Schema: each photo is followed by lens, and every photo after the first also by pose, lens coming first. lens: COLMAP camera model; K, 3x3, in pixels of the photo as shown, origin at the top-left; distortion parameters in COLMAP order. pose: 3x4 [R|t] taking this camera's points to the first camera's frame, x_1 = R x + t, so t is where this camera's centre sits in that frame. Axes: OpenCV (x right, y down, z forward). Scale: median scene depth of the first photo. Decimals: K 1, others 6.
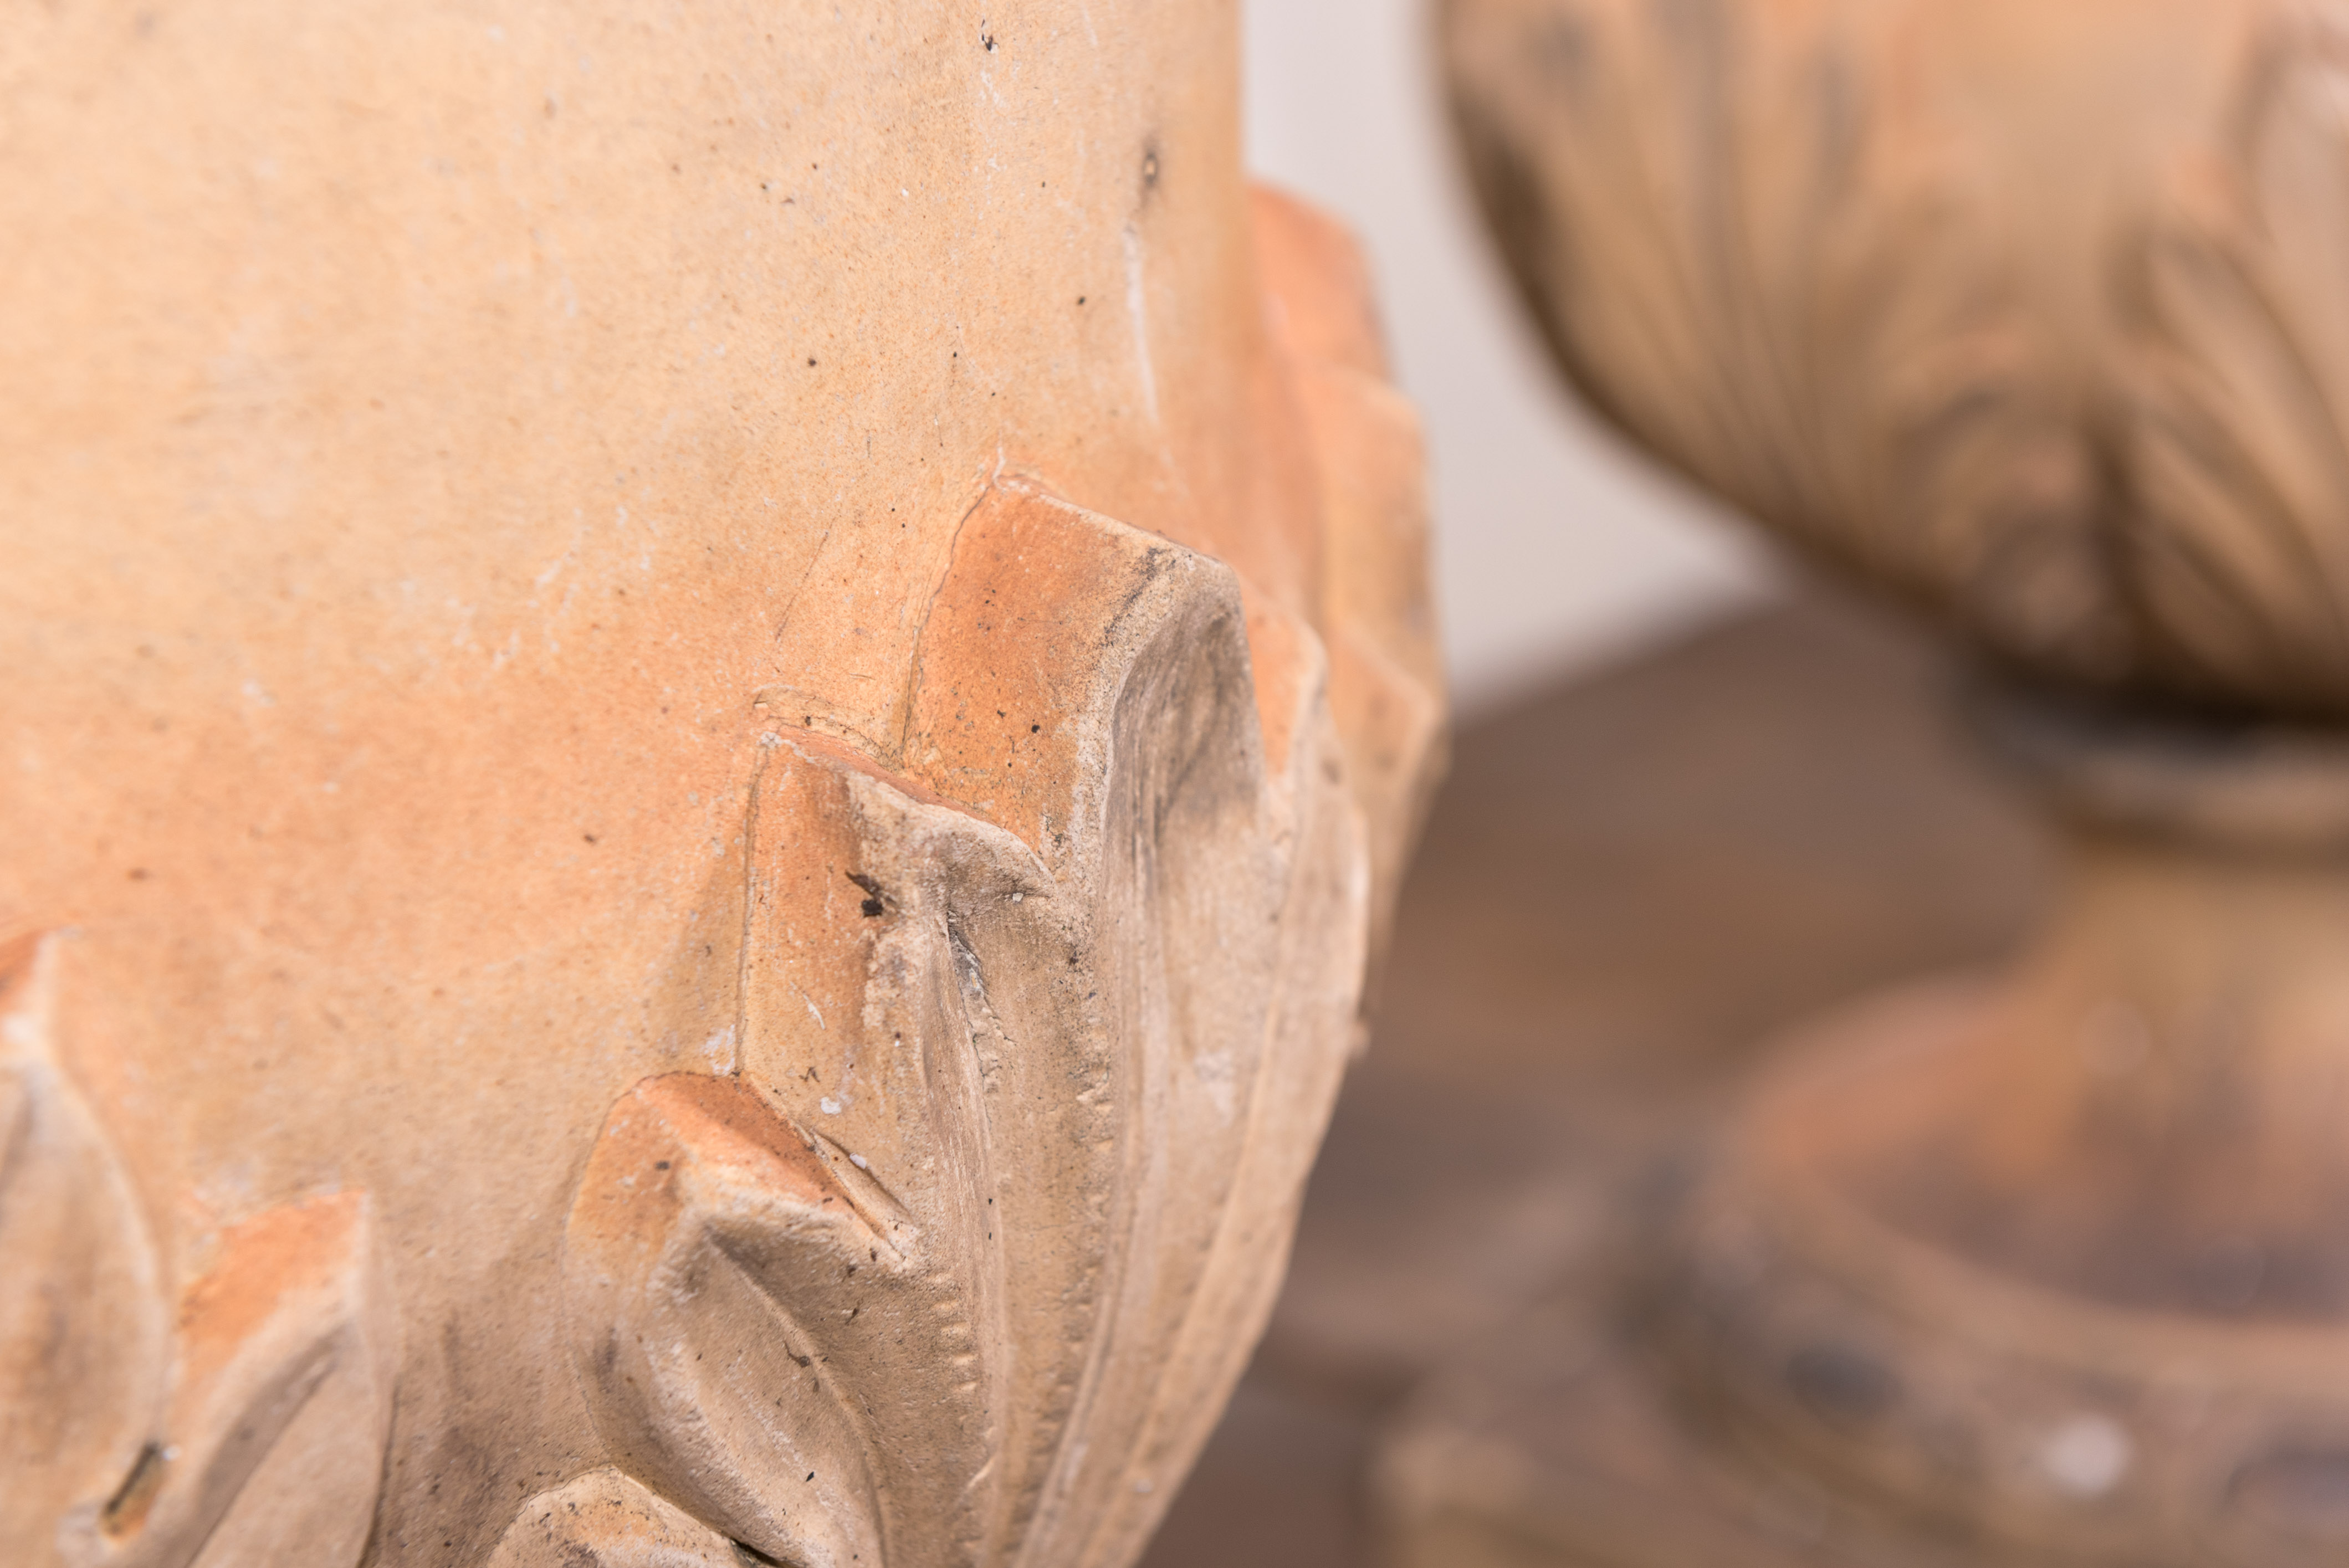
lens RADIAL K [[4592.7, 0, 1168.6], [0, 4592.7, 803.3], [0, 0, 1]] dist [-0.020713, 0.000000]
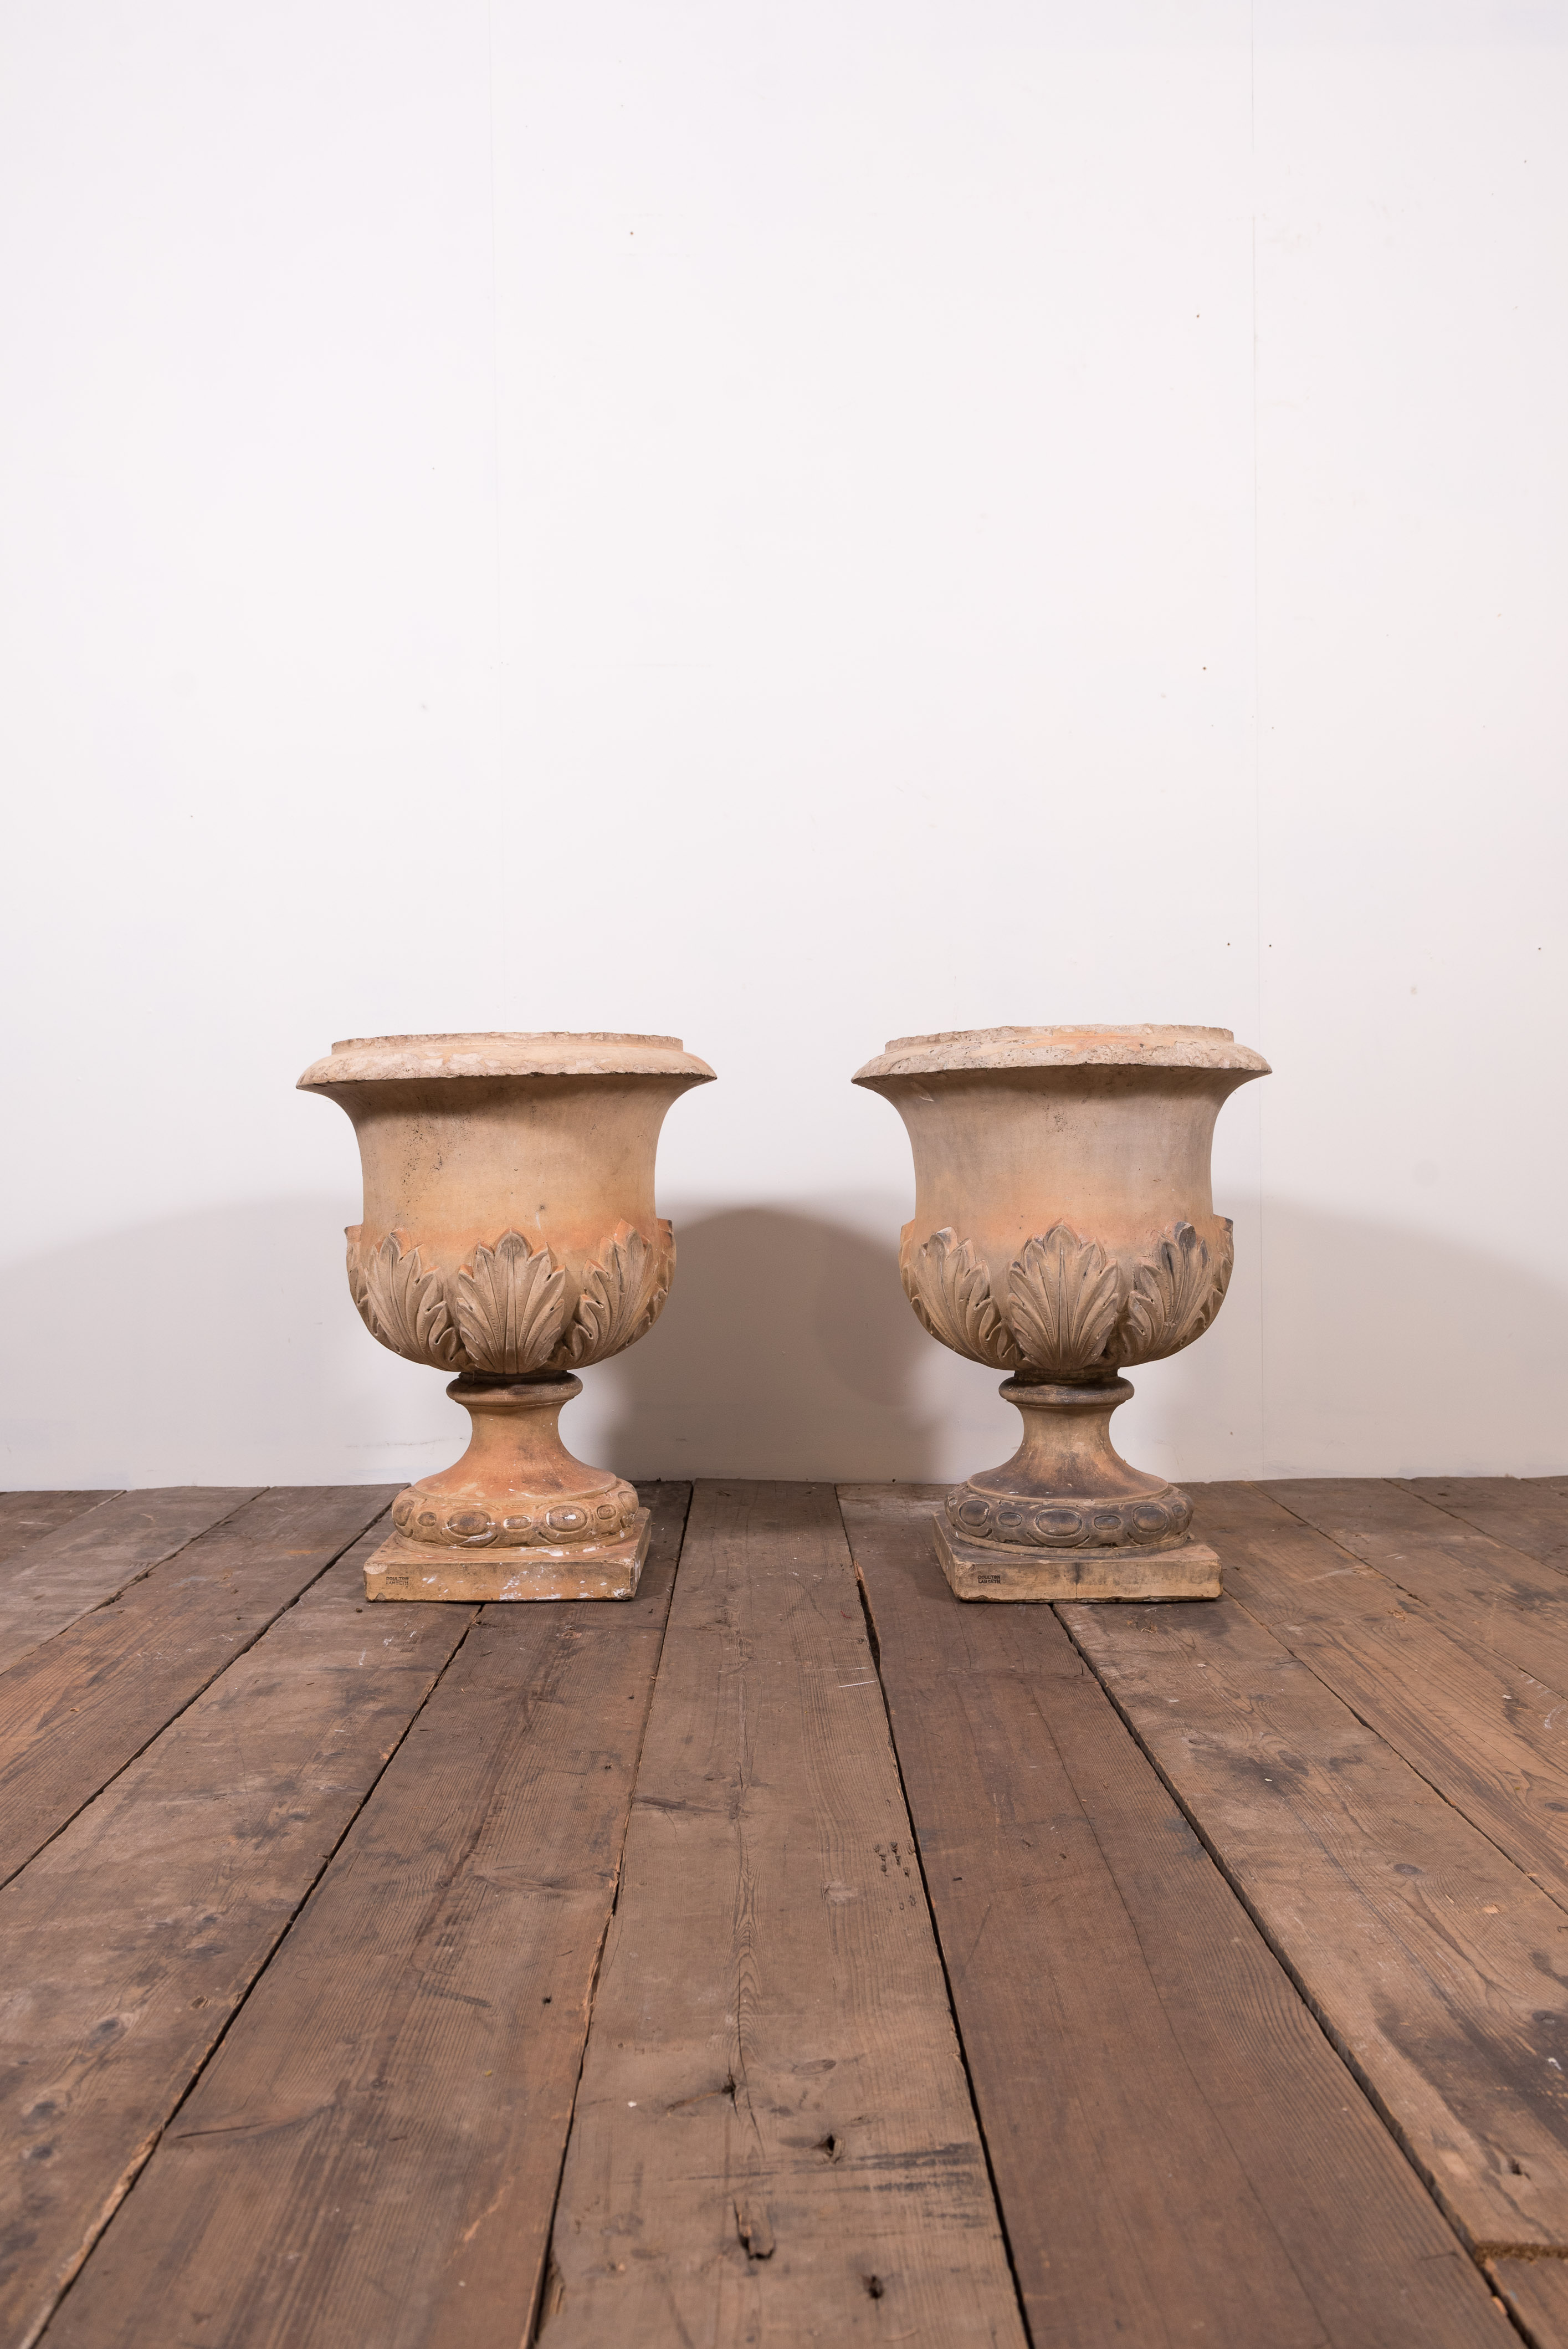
lens RADIAL K [[1748.2, 0, 786.3], [0, 1748.2, 1162.8], [0, 0, 1]] dist [0.007411, 0.000360]
pose [[0.638990, 0.013395, -0.769099, 4.395027], [-0.237456, 0.954450, -0.180663, 0.473731], [0.731647, 0.298069, 0.613065, -1.515987]]
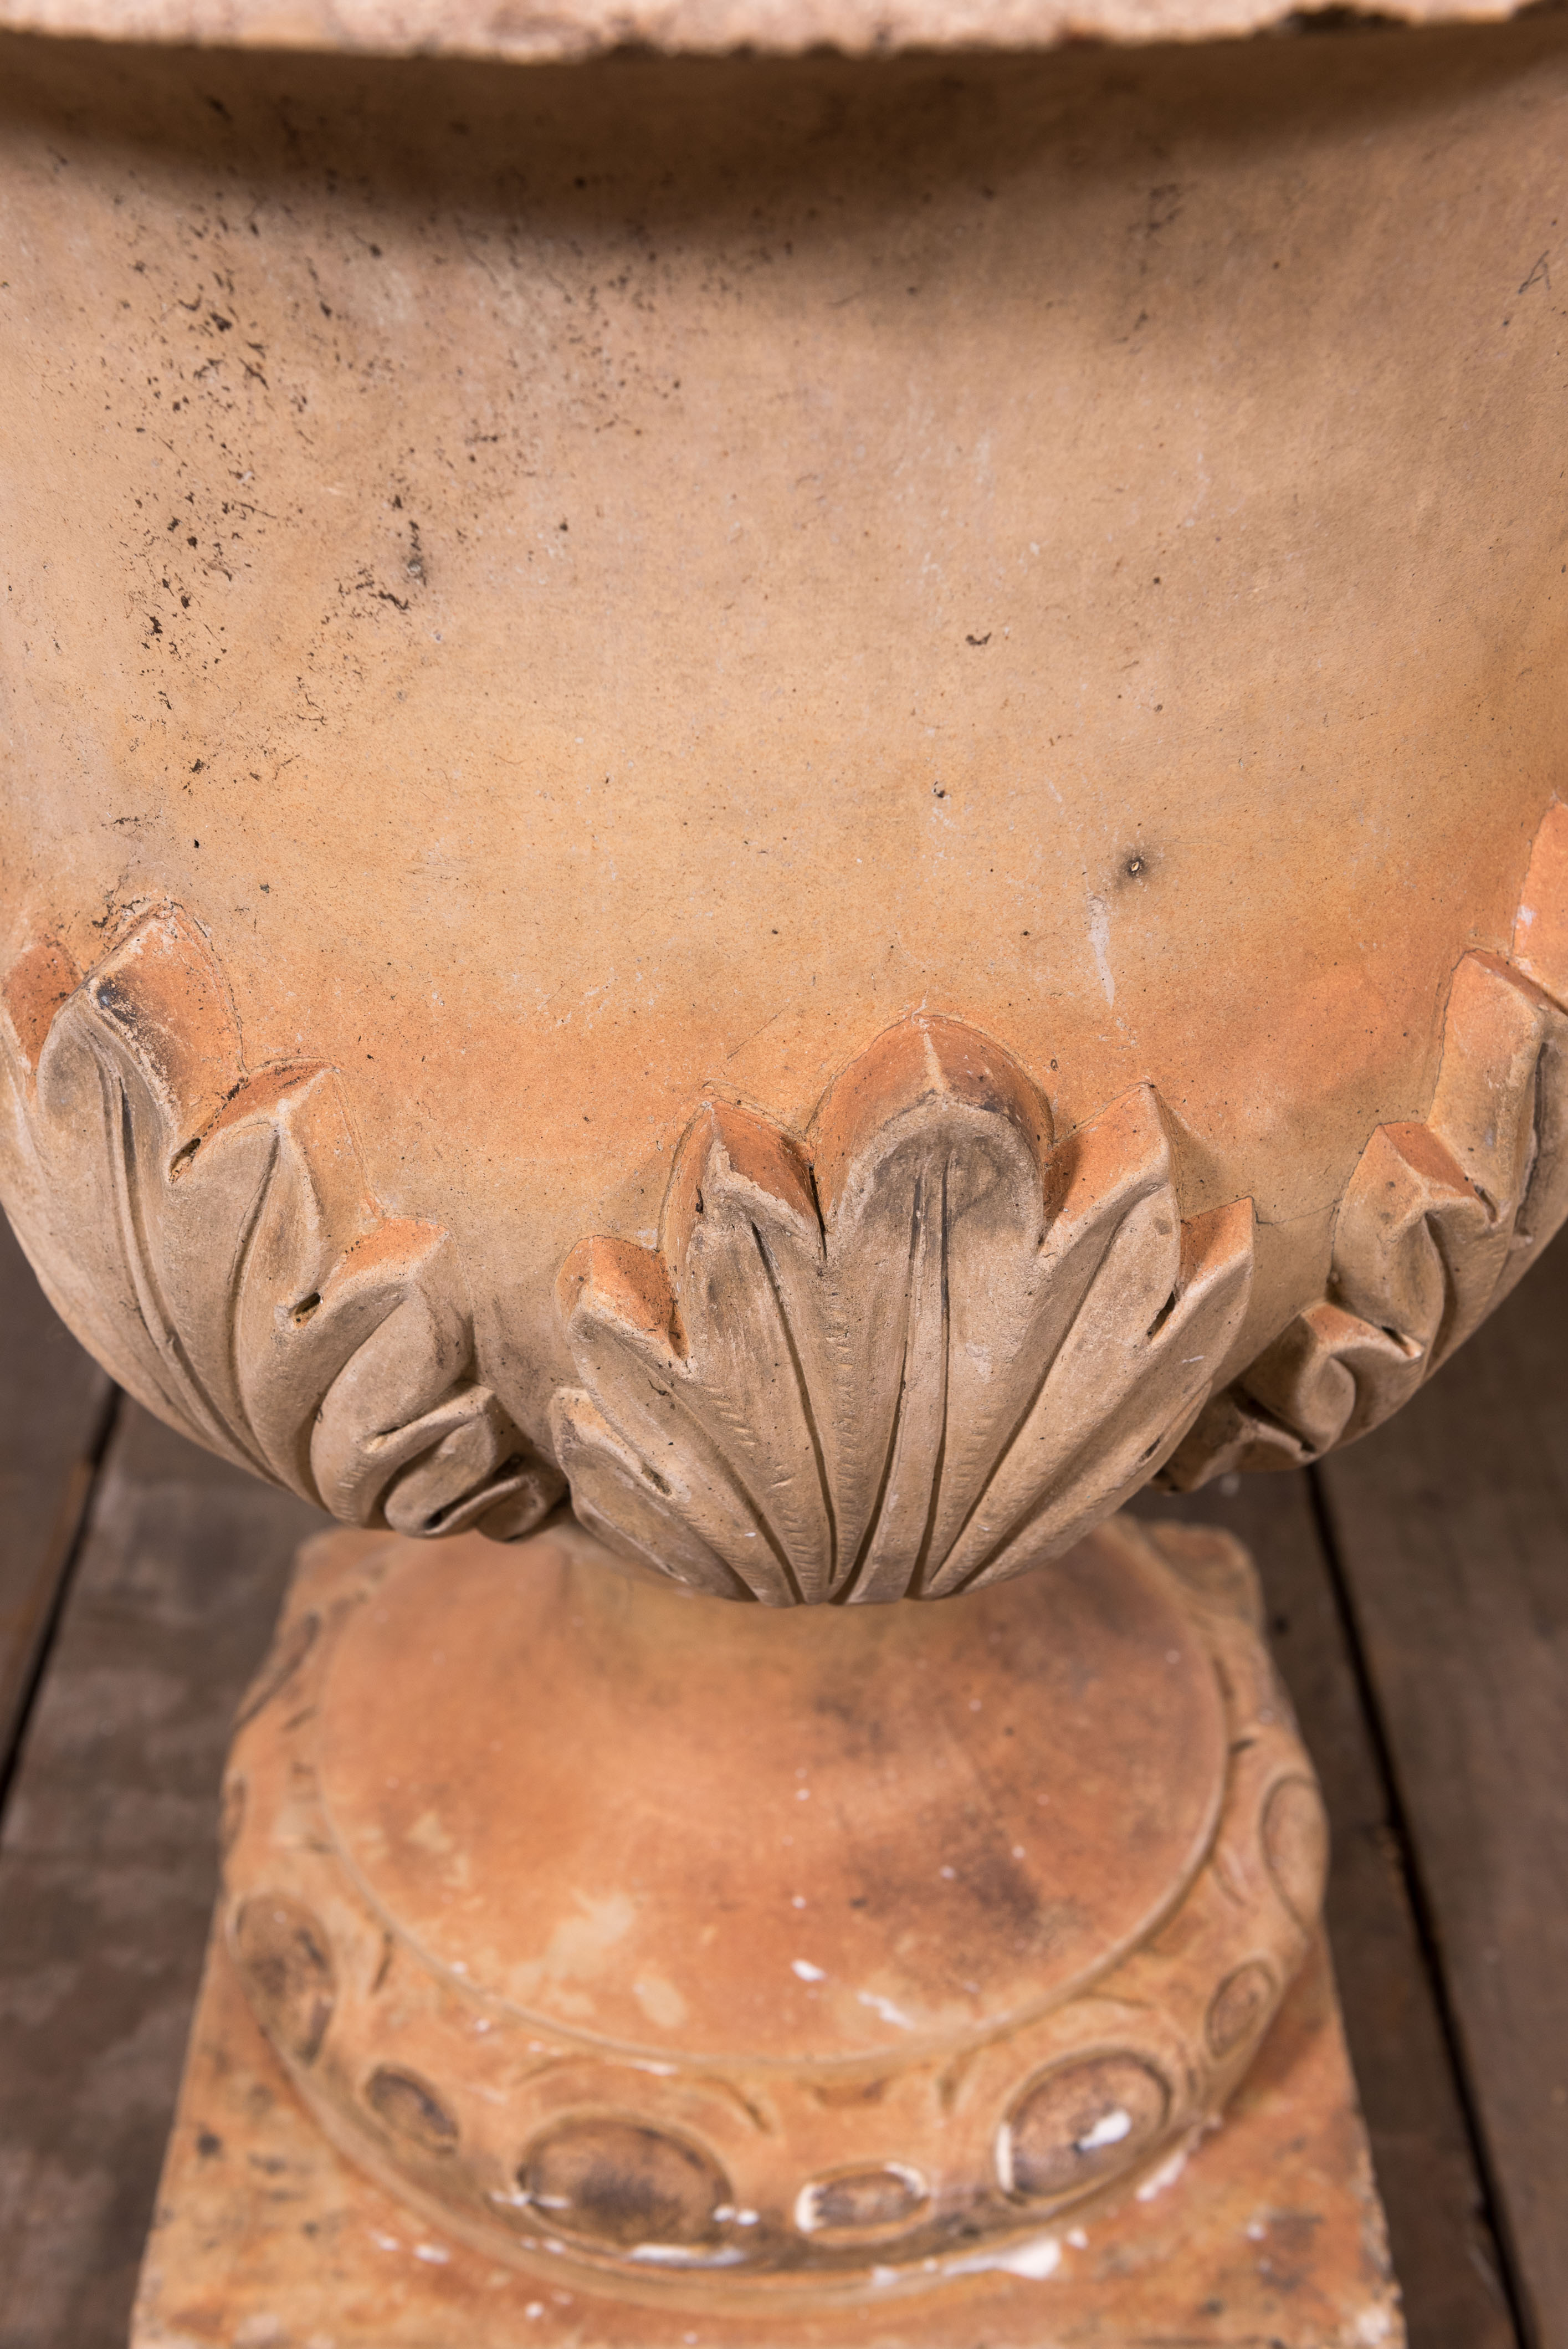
lens RADIAL K [[3047.5, 0, 807.7], [0, 3047.5, 1183.4], [0, 0, 1]] dist [0.006416, 0.000000]
pose [[0.636179, 0.439284, -0.634276, 0.781585], [-0.259973, 0.896063, 0.359839, -0.464994], [0.726423, -0.064027, 0.684259, 0.154234]]
